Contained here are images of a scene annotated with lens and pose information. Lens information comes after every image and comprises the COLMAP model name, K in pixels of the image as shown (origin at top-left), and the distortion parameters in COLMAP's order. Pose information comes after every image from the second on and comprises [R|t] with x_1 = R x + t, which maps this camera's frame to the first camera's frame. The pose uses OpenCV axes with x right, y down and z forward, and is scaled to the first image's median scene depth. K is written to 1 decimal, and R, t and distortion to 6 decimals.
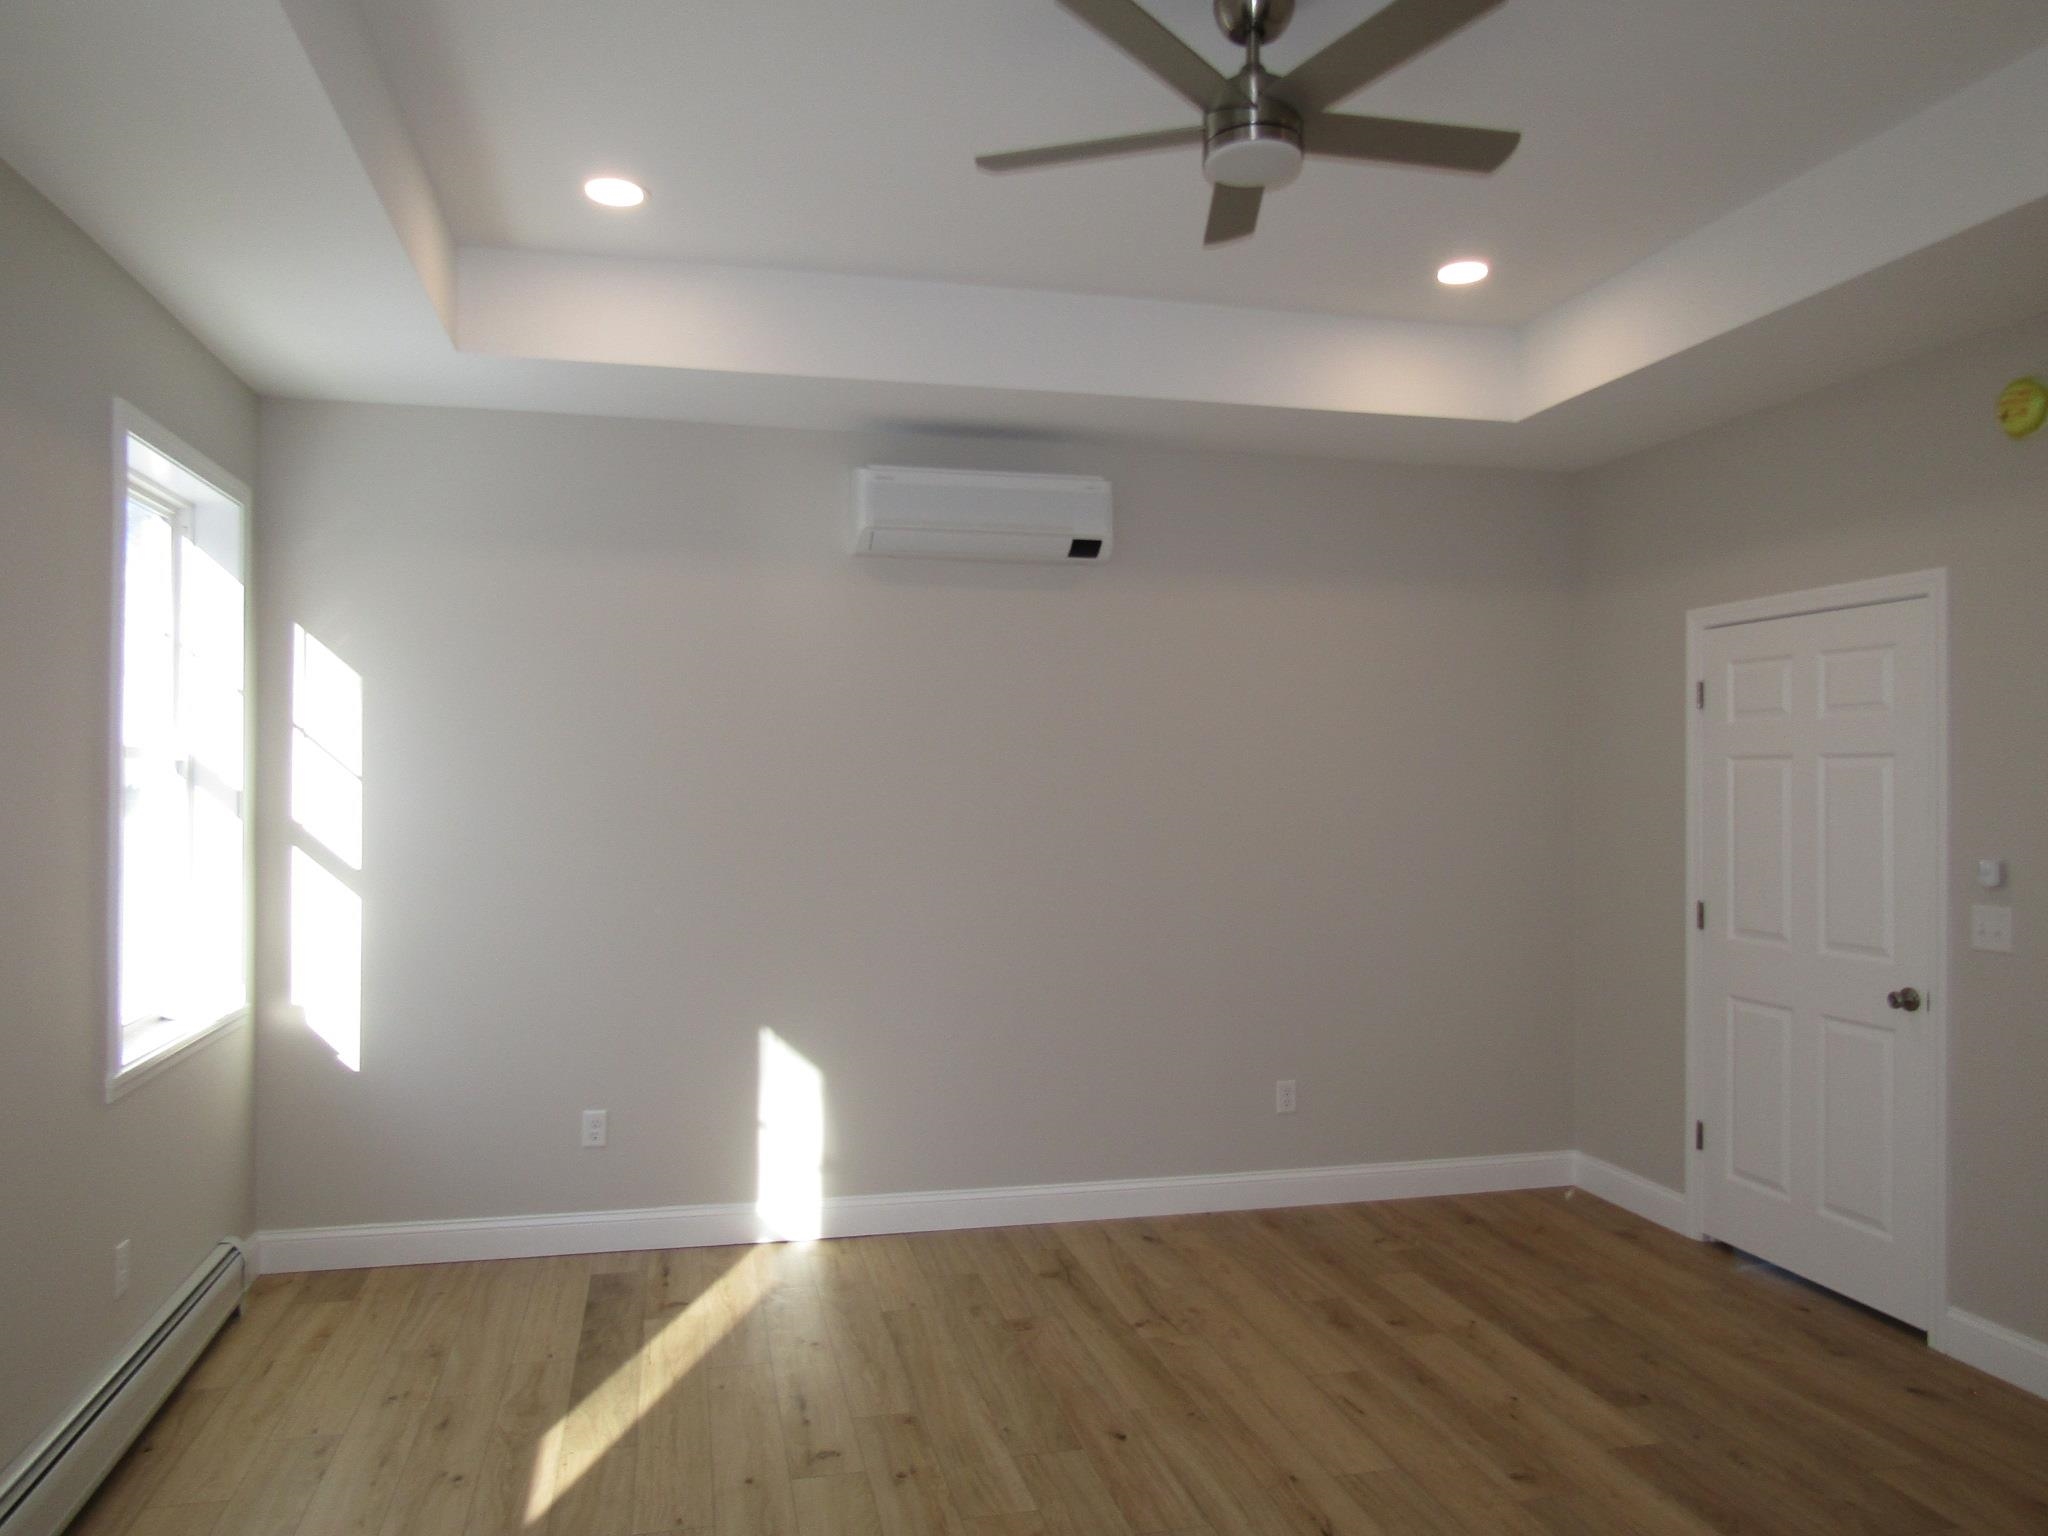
lens RADIAL K [[1429.8, 0, 1021.5], [0, 1429.8, 776.9], [0, 0, 1]] dist [-0.021540, 0.002741]
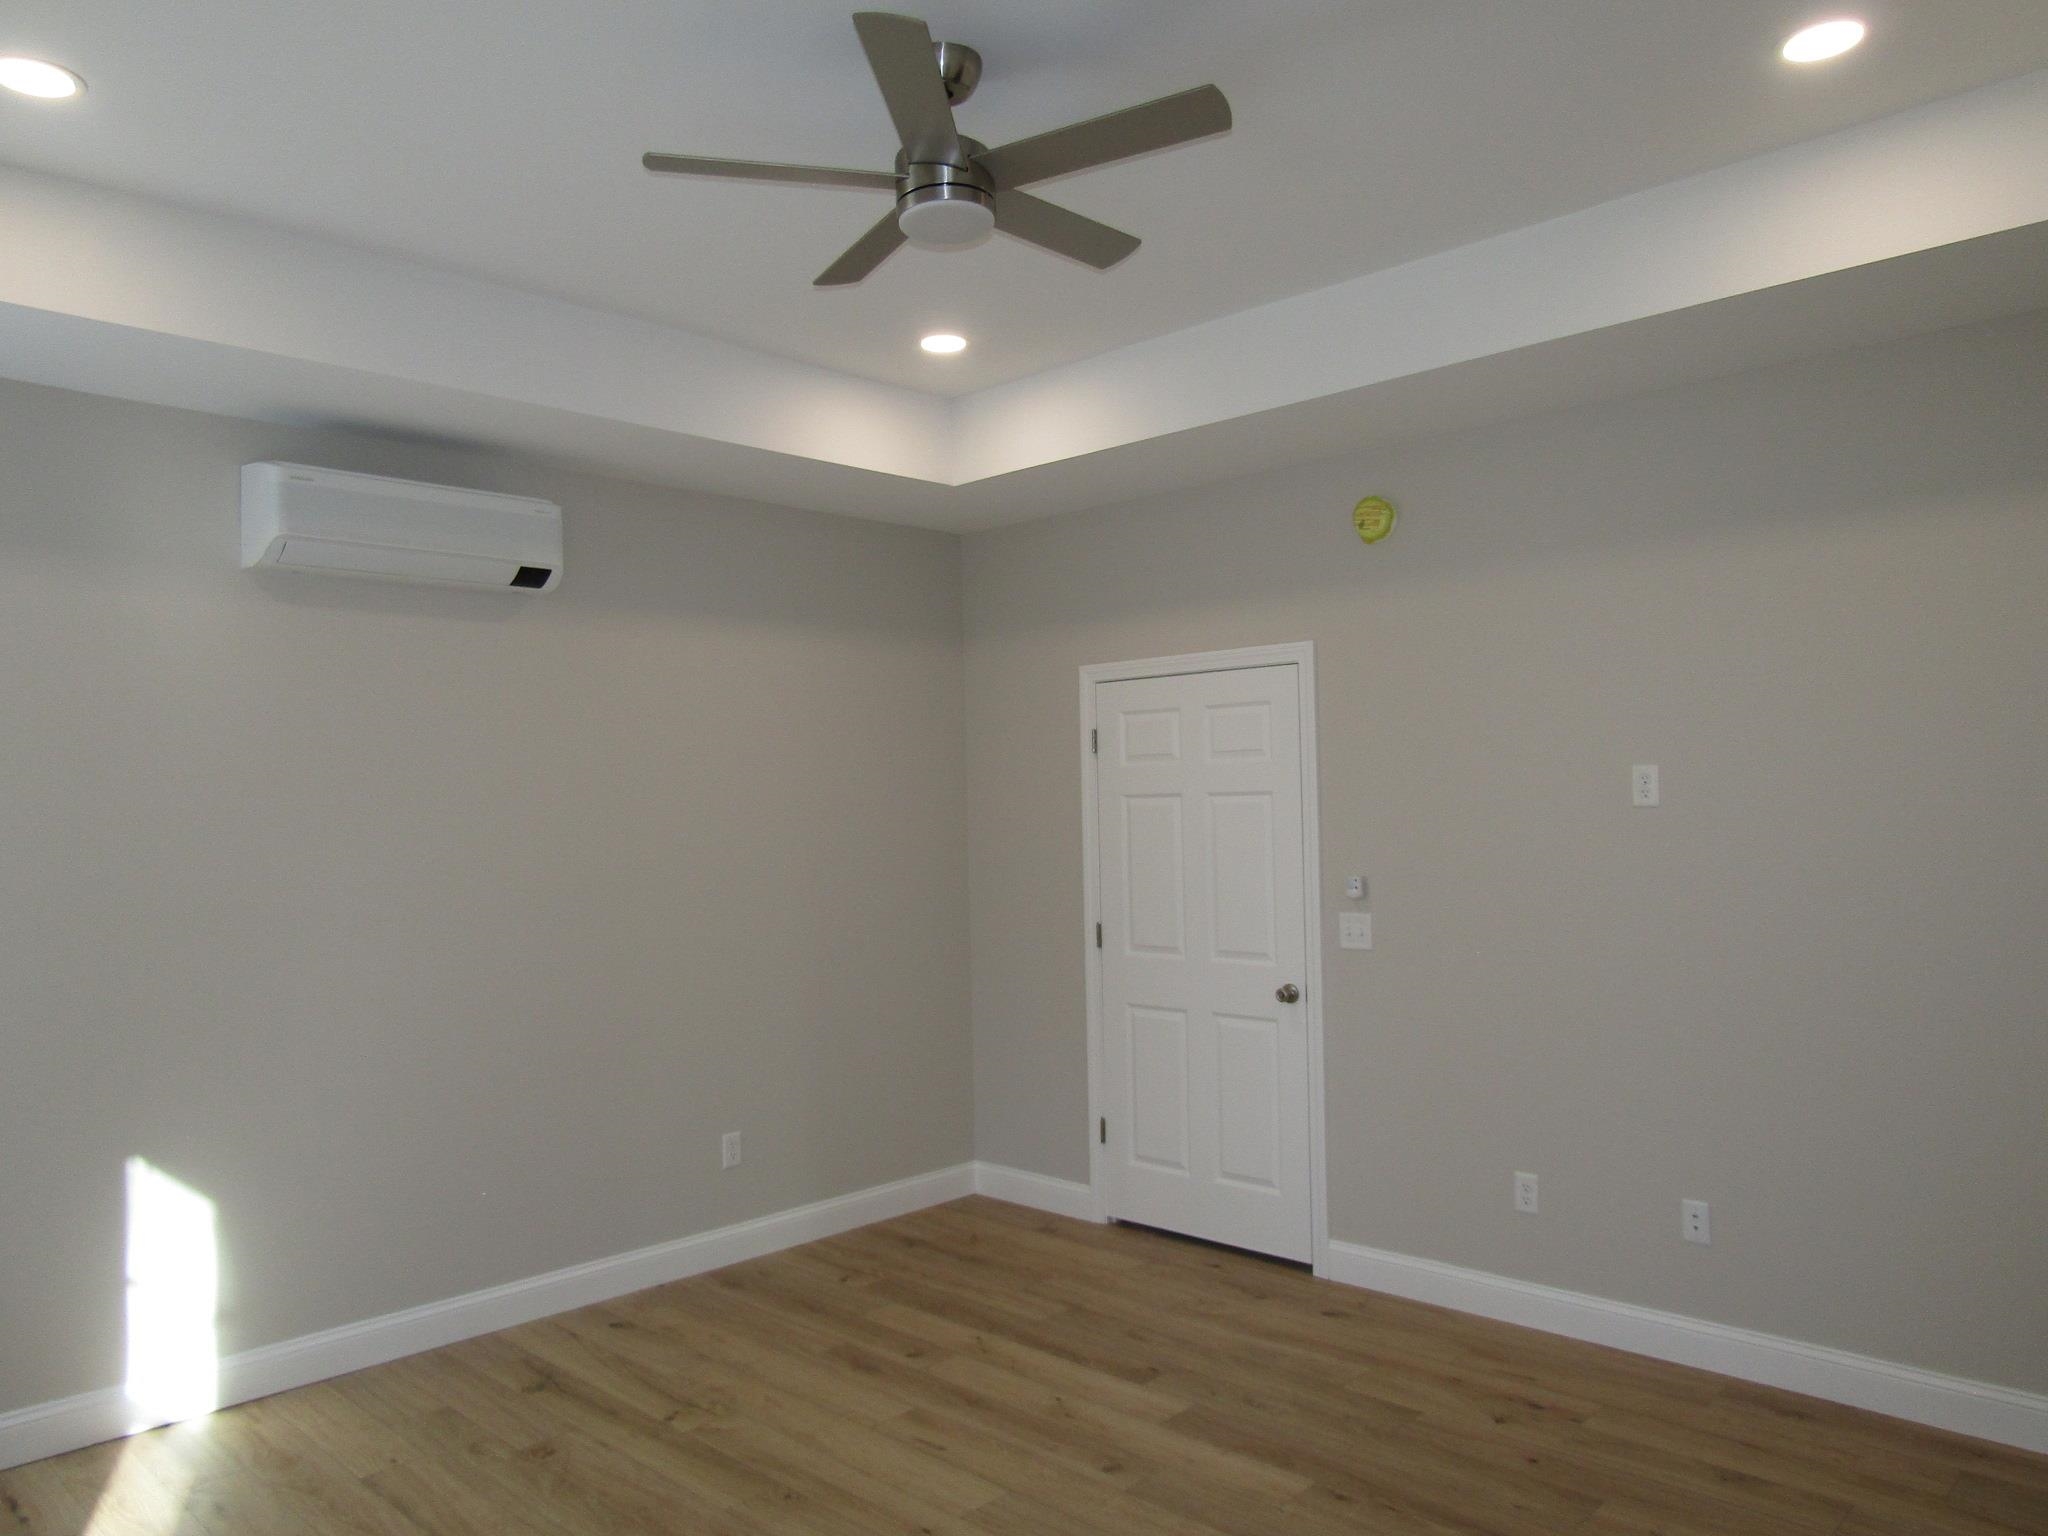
lens RADIAL K [[1429.8, 0, 1021.5], [0, 1429.8, 776.9], [0, 0, 1]] dist [-0.021540, 0.002741]
pose [[0.840839, -0.009412, 0.541204, -0.215196], [0.021448, 0.999643, -0.015939, -0.013635], [-0.540861, 0.025010, 0.840740, 0.082806]]
